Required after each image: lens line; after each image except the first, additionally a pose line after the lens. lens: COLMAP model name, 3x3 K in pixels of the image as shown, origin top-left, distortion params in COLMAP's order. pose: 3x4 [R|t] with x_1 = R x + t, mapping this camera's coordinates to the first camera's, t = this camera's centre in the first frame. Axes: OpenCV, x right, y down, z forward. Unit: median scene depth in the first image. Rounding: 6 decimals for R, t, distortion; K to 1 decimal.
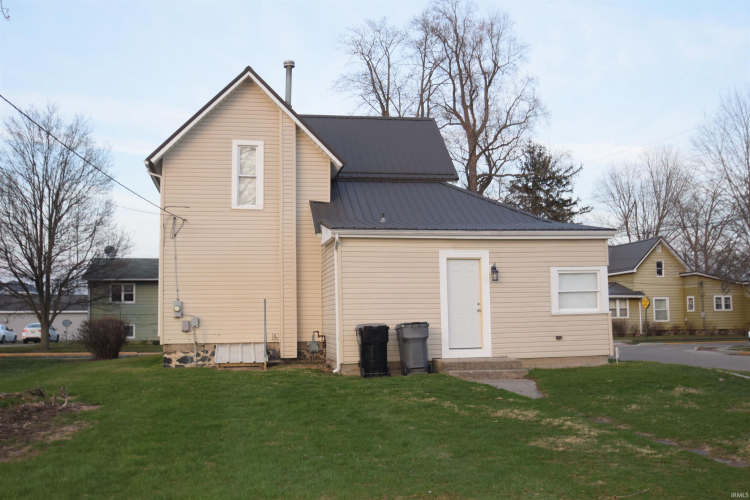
lens RADIAL K [[729.4, 0, 375.0], [0, 729.4, 250.0], [0, 0, 1]] dist [-0.017474, -0.008977]
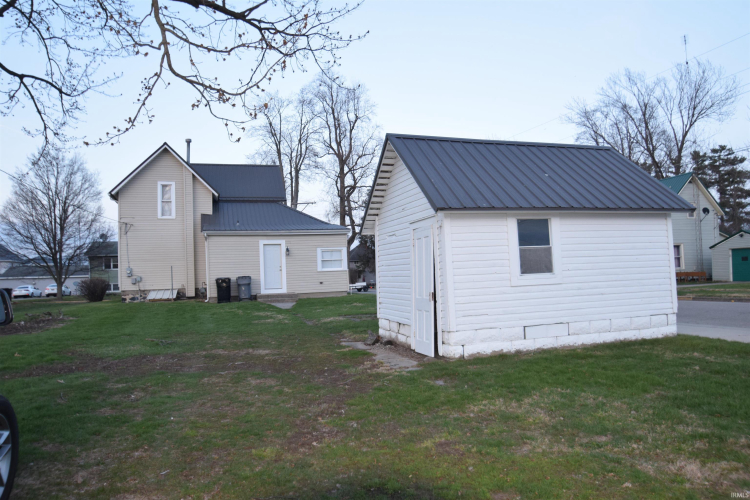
lens RADIAL K [[522.5, 0, 375.0], [0, 522.5, 250.0], [0, 0, 1]] dist [0.000267, 0.001319]
pose [[0.994164, -0.013316, 0.107059, 0.115541], [0.008962, 0.999117, 0.041044, -0.013793], [-0.107511, -0.039844, 0.993405, -0.217330]]
